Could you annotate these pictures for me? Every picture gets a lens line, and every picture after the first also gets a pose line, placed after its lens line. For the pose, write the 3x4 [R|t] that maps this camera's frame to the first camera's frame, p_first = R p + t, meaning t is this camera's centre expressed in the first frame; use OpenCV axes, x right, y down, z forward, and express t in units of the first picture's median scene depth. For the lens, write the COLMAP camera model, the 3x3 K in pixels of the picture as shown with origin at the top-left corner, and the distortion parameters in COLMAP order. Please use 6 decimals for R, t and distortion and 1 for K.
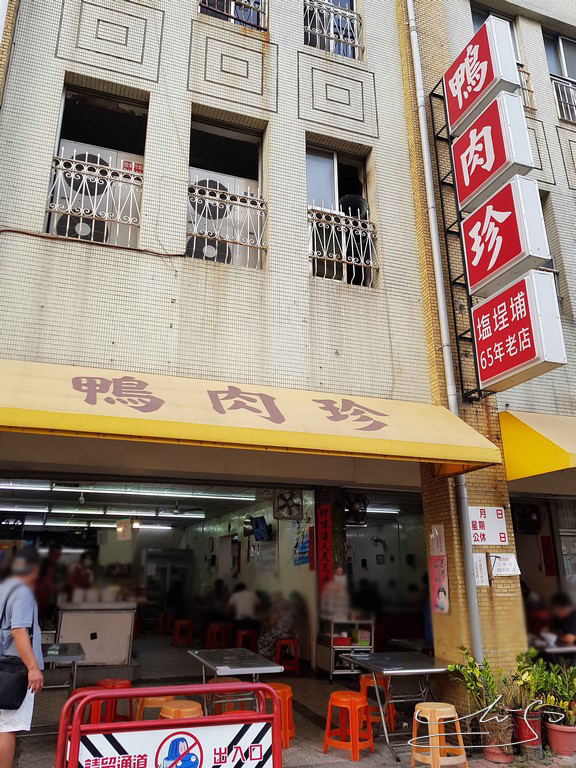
lens RADIAL K [[633.7, 0, 291.3], [0, 633.7, 346.1], [0, 0, 1]] dist [-0.008832, 0.009658]
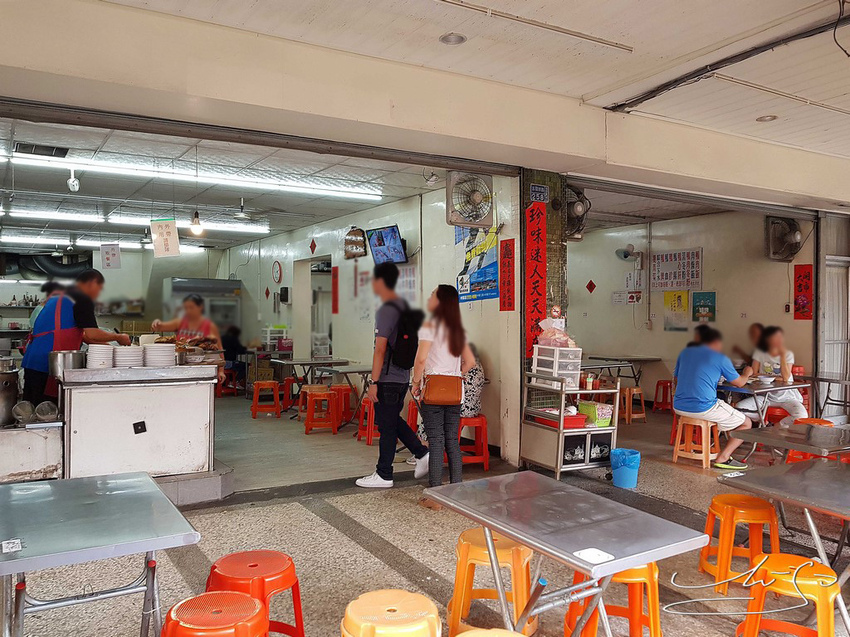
lens RADIAL K [[701.3, 0, 425.0], [0, 701.3, 318.5], [0, 0, 1]] dist [-0.008832, 0.009658]
pose [[0.981106, 0.001035, 0.193466, -0.150514], [-0.068158, 0.937725, 0.340626, 0.124803], [-0.181066, -0.347377, 0.920079, 0.355217]]
